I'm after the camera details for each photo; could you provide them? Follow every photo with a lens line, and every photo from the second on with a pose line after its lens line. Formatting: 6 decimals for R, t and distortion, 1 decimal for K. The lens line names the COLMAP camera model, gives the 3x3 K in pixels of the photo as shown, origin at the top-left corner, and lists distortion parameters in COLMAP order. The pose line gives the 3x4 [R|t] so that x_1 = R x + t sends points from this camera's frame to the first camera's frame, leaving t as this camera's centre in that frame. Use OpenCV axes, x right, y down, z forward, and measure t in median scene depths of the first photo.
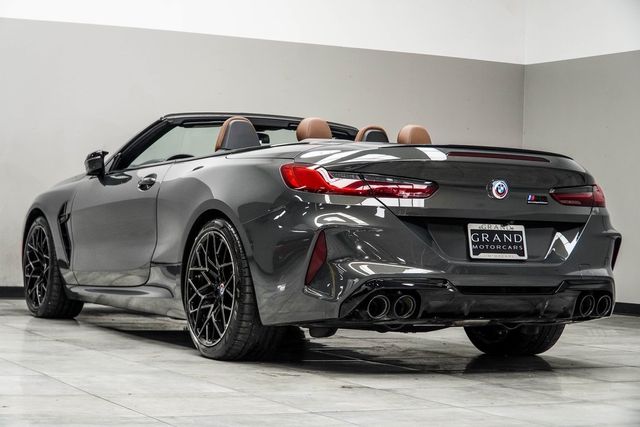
lens RADIAL K [[1311.6, 0, 342.6], [0, 1311.6, 214.1], [0, 0, 1]] dist [-0.032697, 0.047018]
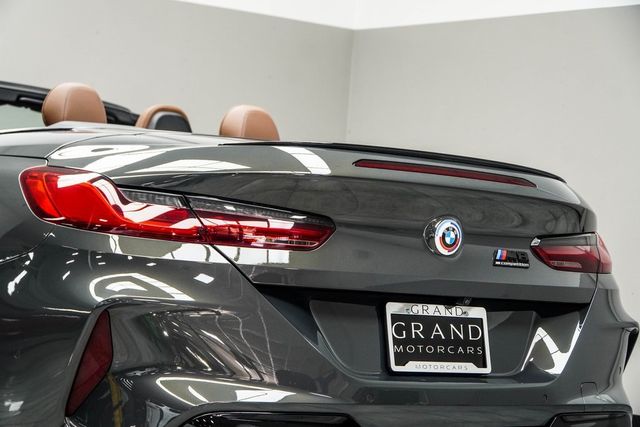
lens RADIAL K [[1813.1, 0, 320.0], [0, 1813.1, 213.5], [0, 0, 1]] dist [-0.580815, -0.330797]
pose [[0.985742, 0.039606, 0.163539, -0.044217], [-0.036838, 0.999123, -0.019926, -0.011990], [-0.164184, 0.013617, 0.986336, 0.314275]]
